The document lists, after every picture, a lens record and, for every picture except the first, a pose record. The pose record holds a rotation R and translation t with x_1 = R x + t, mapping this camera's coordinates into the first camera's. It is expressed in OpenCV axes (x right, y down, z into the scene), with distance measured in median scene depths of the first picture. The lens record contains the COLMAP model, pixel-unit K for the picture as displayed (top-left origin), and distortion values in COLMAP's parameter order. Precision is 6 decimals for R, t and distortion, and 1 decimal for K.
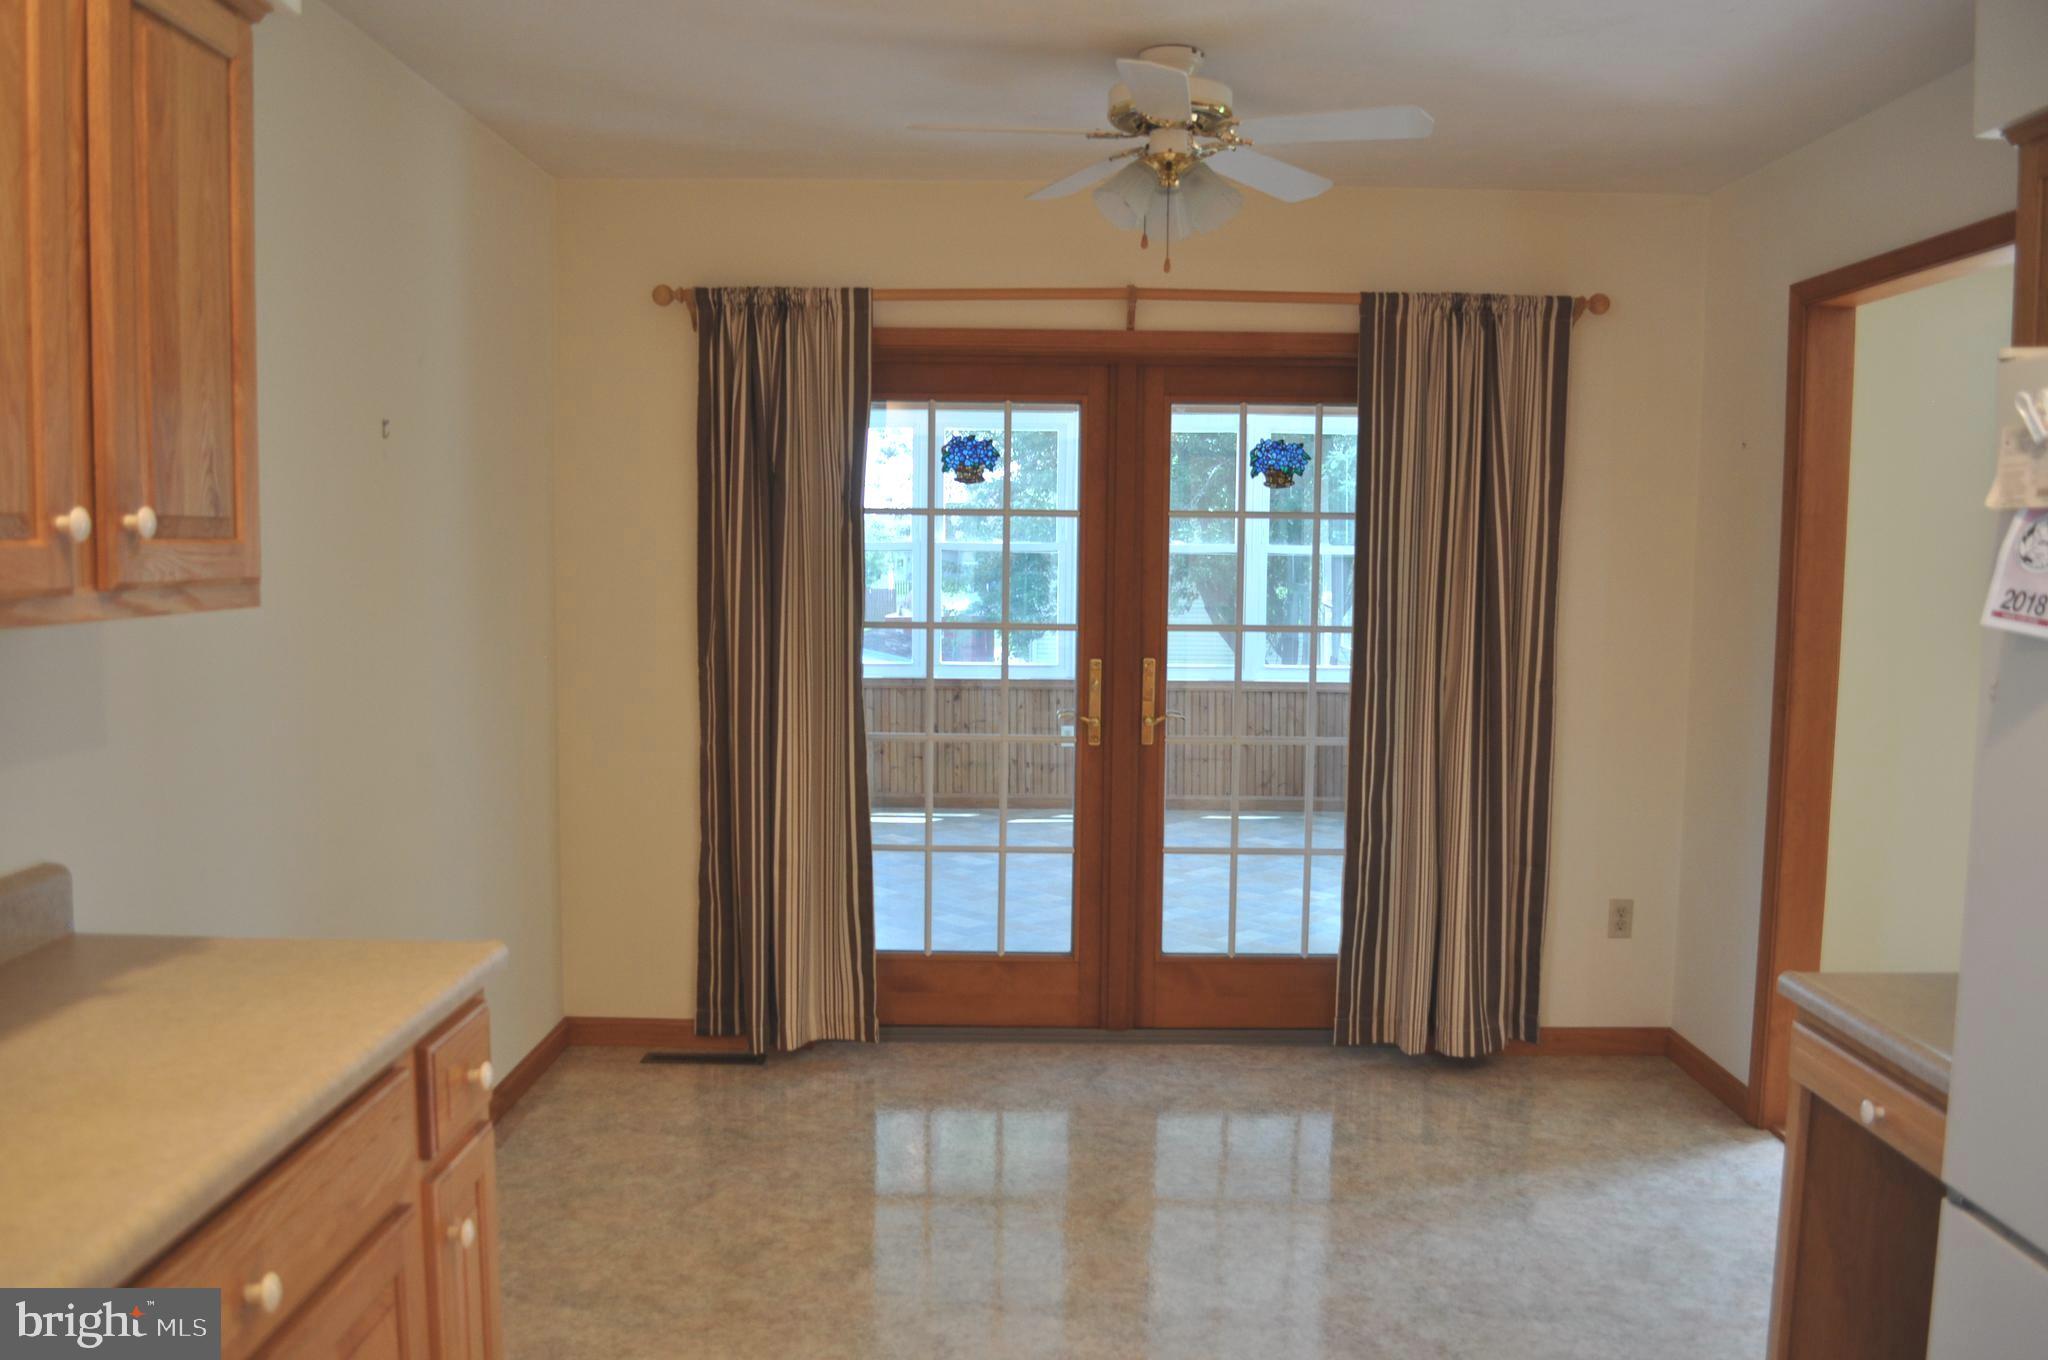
lens RADIAL K [[1608.3, 0, 1019.2], [0, 1608.3, 697.7], [0, 0, 1]] dist [-0.084209, 0.010963]
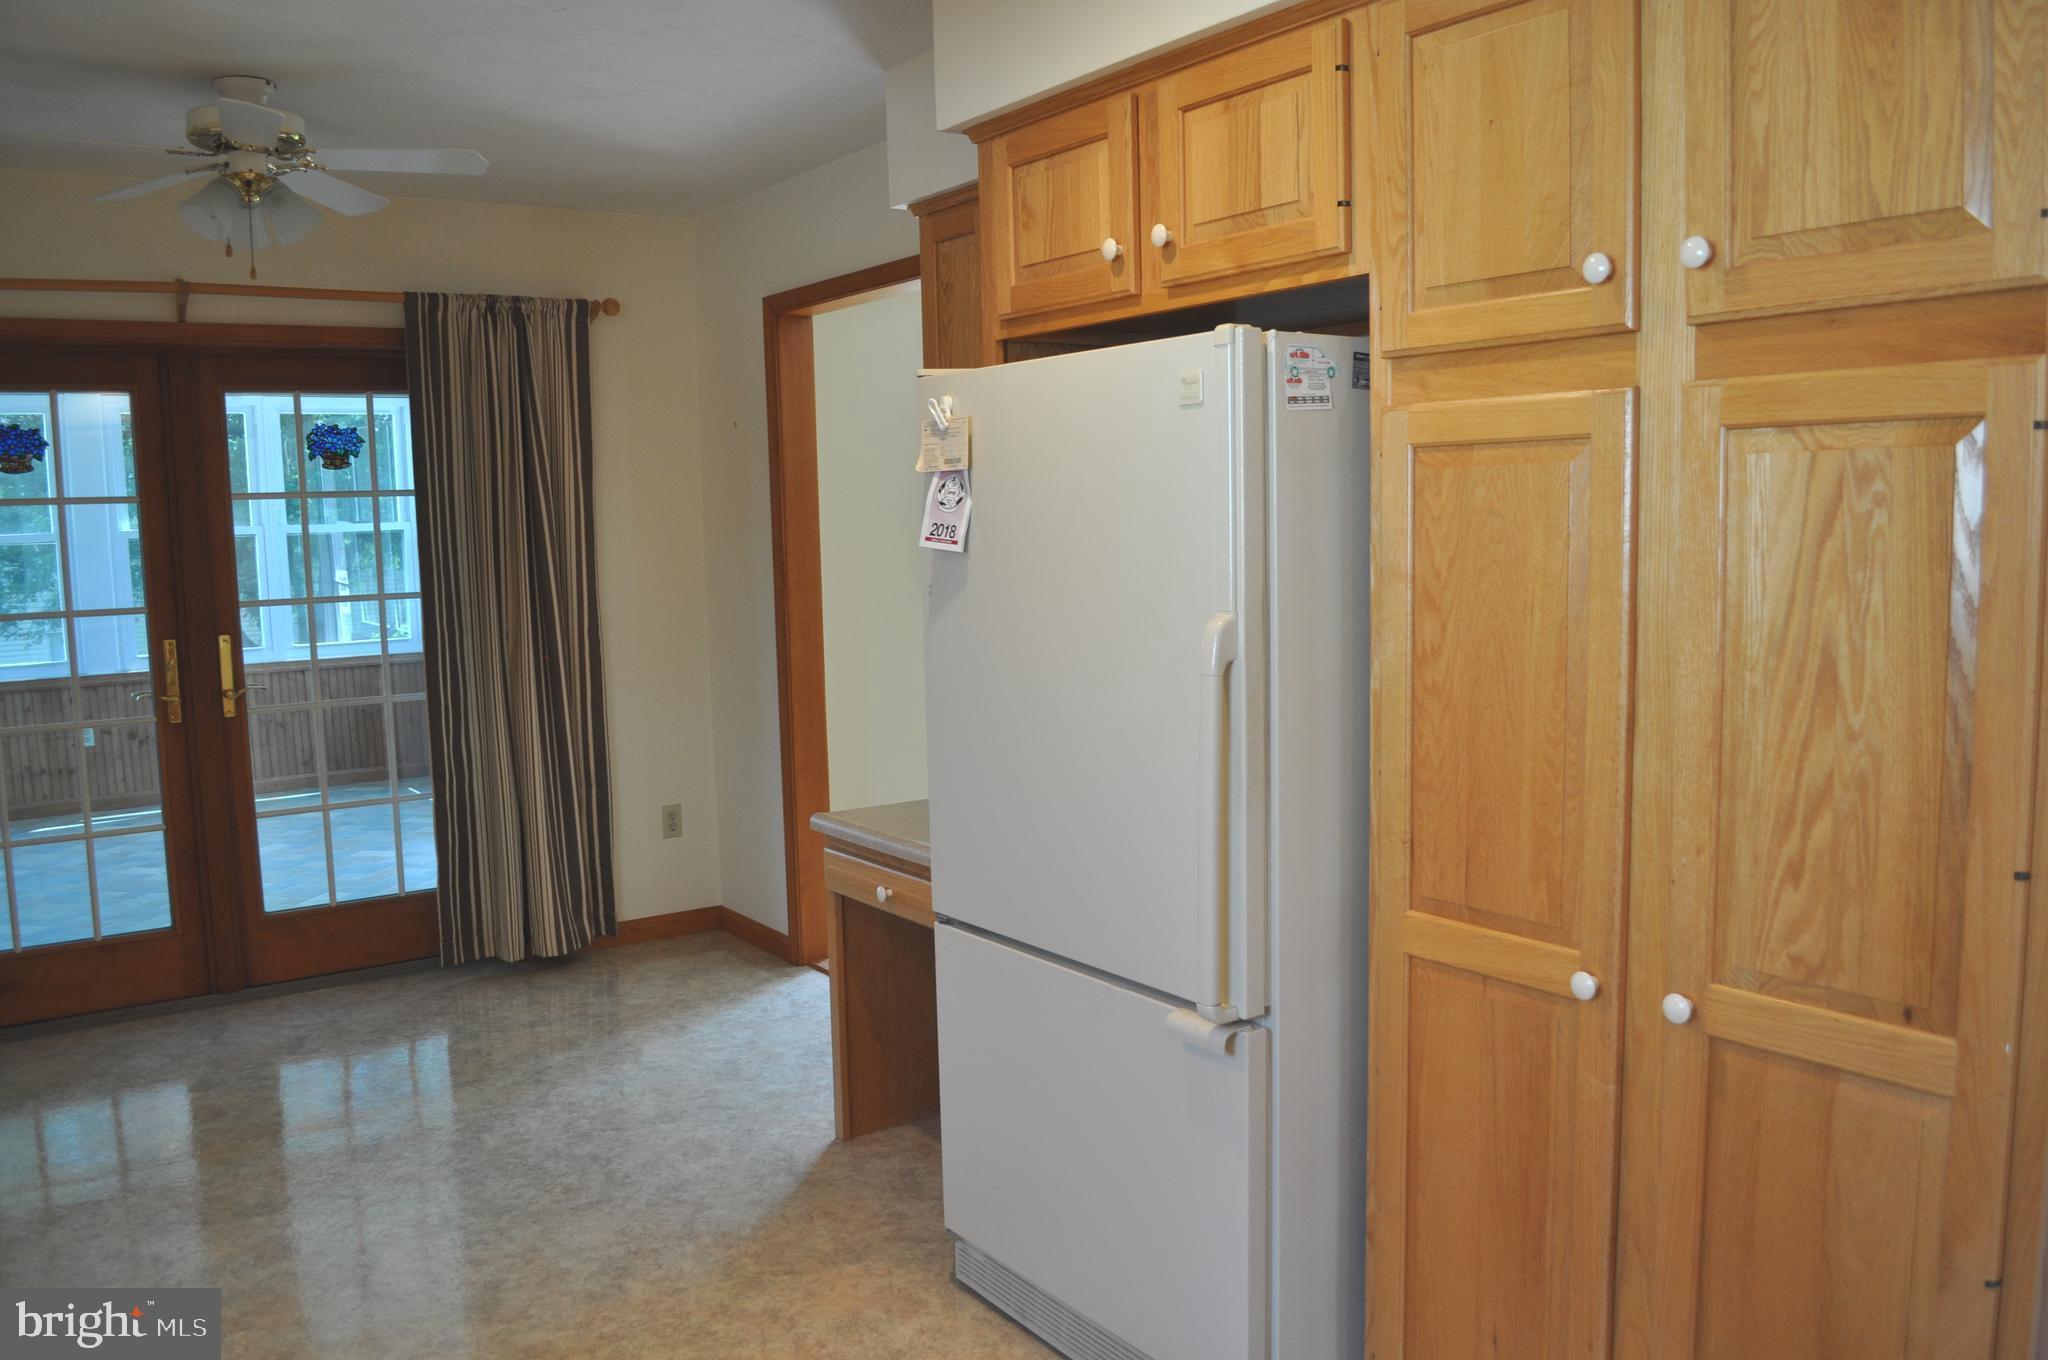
lens RADIAL K [[1608.3, 0, 1027.0], [0, 1608.3, 688.5], [0, 0, 1]] dist [-0.084209, 0.010963]
pose [[0.812169, -0.093283, 0.575916, -0.094704], [0.086589, 0.995475, 0.039131, 0.016505], [-0.576960, 0.018087, 0.816572, -0.150480]]
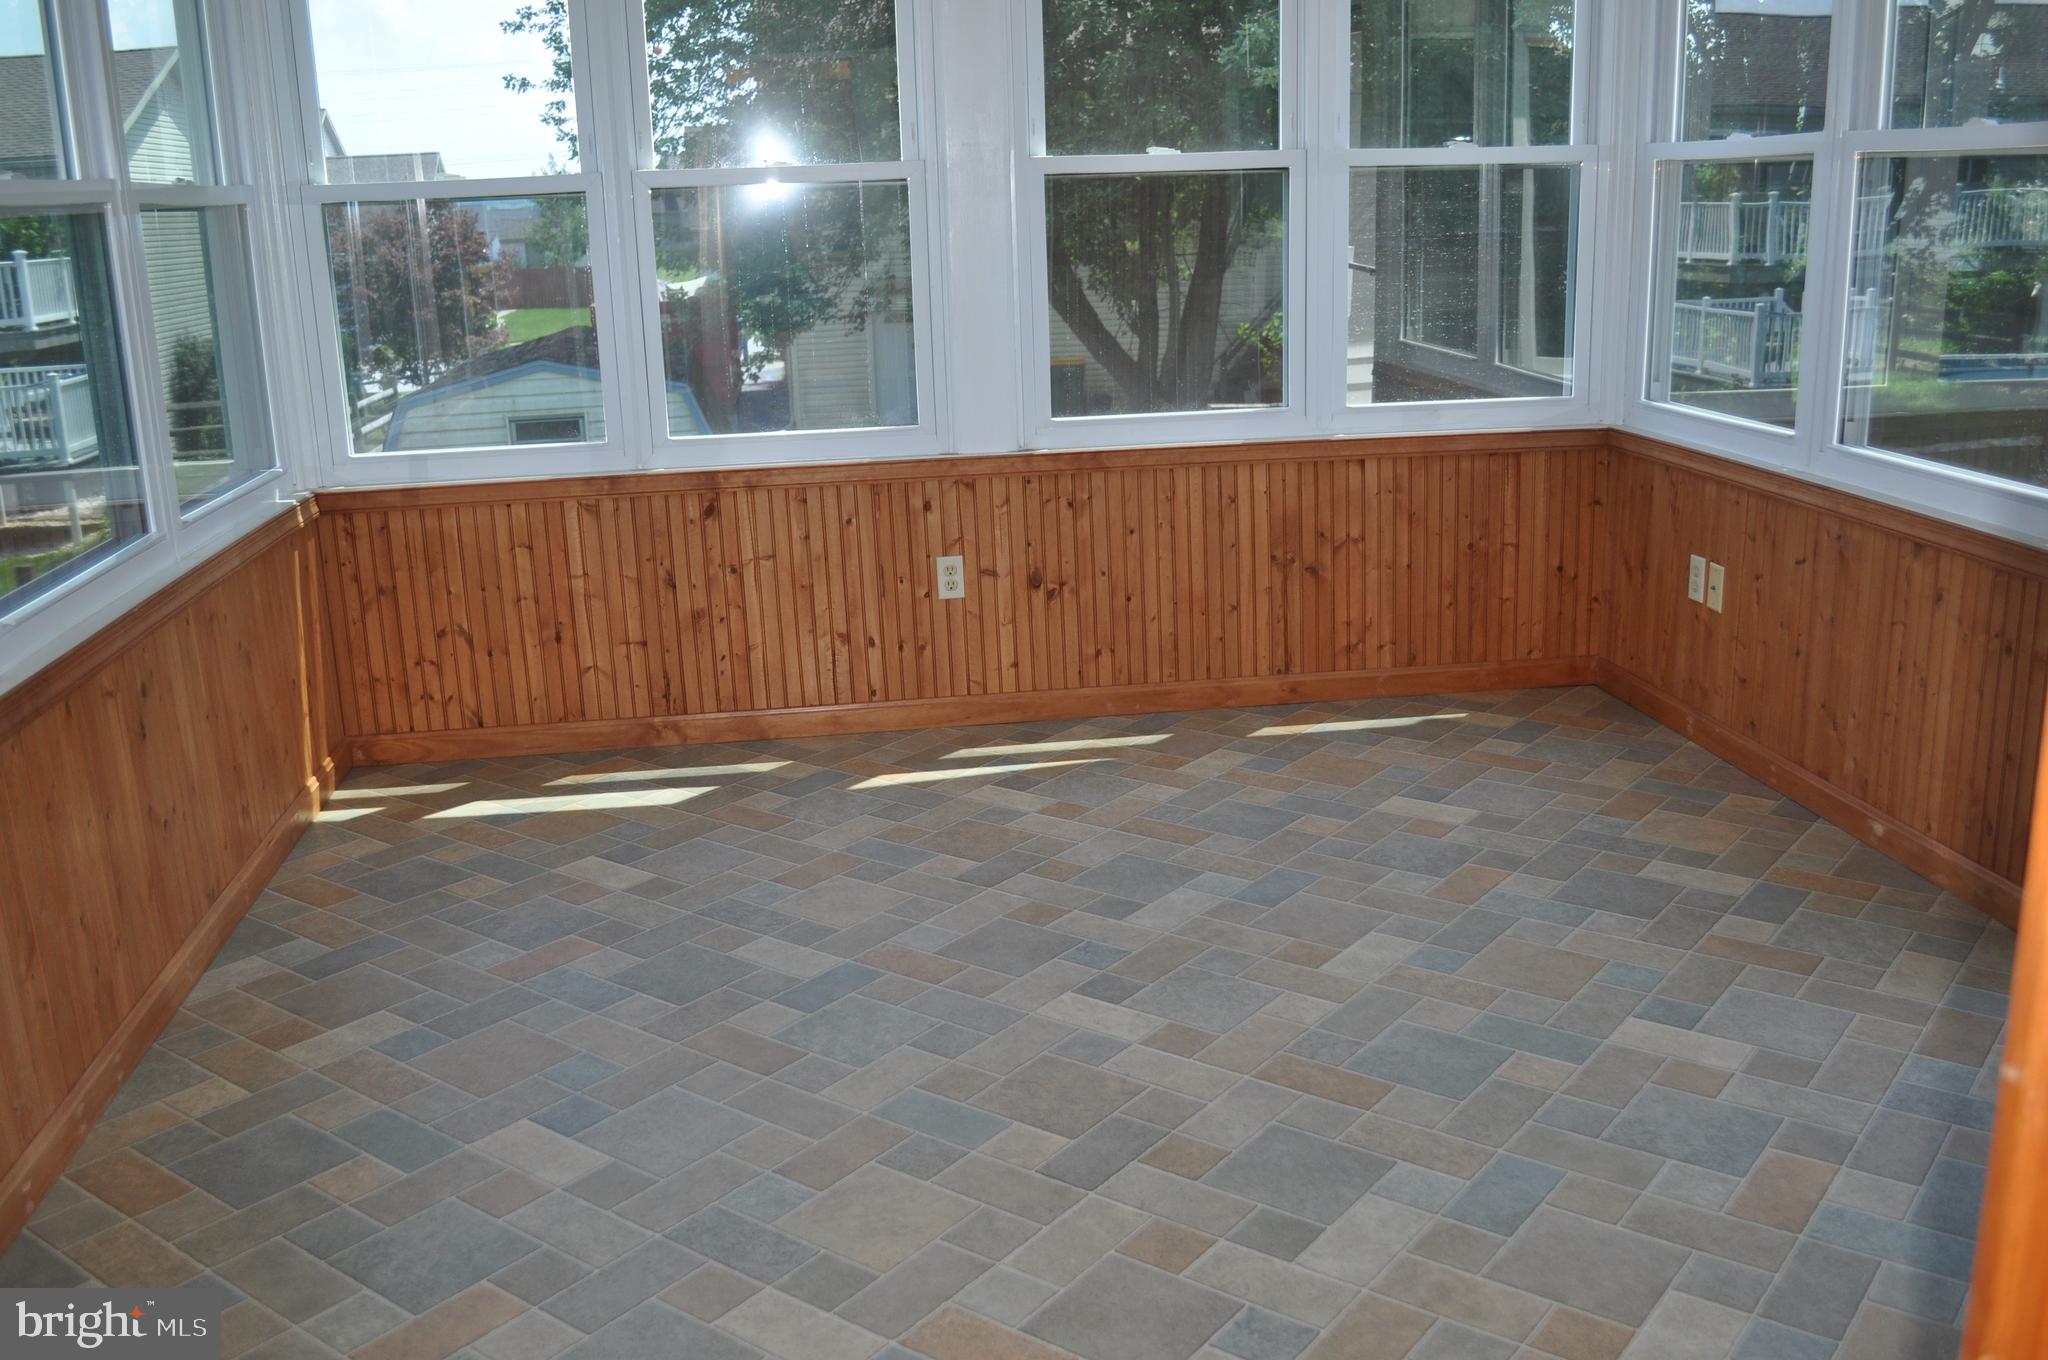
lens RADIAL K [[1843.3, 0, 1029.5], [0, 1843.3, 684.7], [0, 0, 1]] dist [-0.077199, 0.010536]
pose [[0.989827, -0.071804, 0.122831, -0.032708], [0.049386, 0.983029, 0.176678, -0.080274], [-0.133433, -0.168814, 0.976574, 0.919817]]
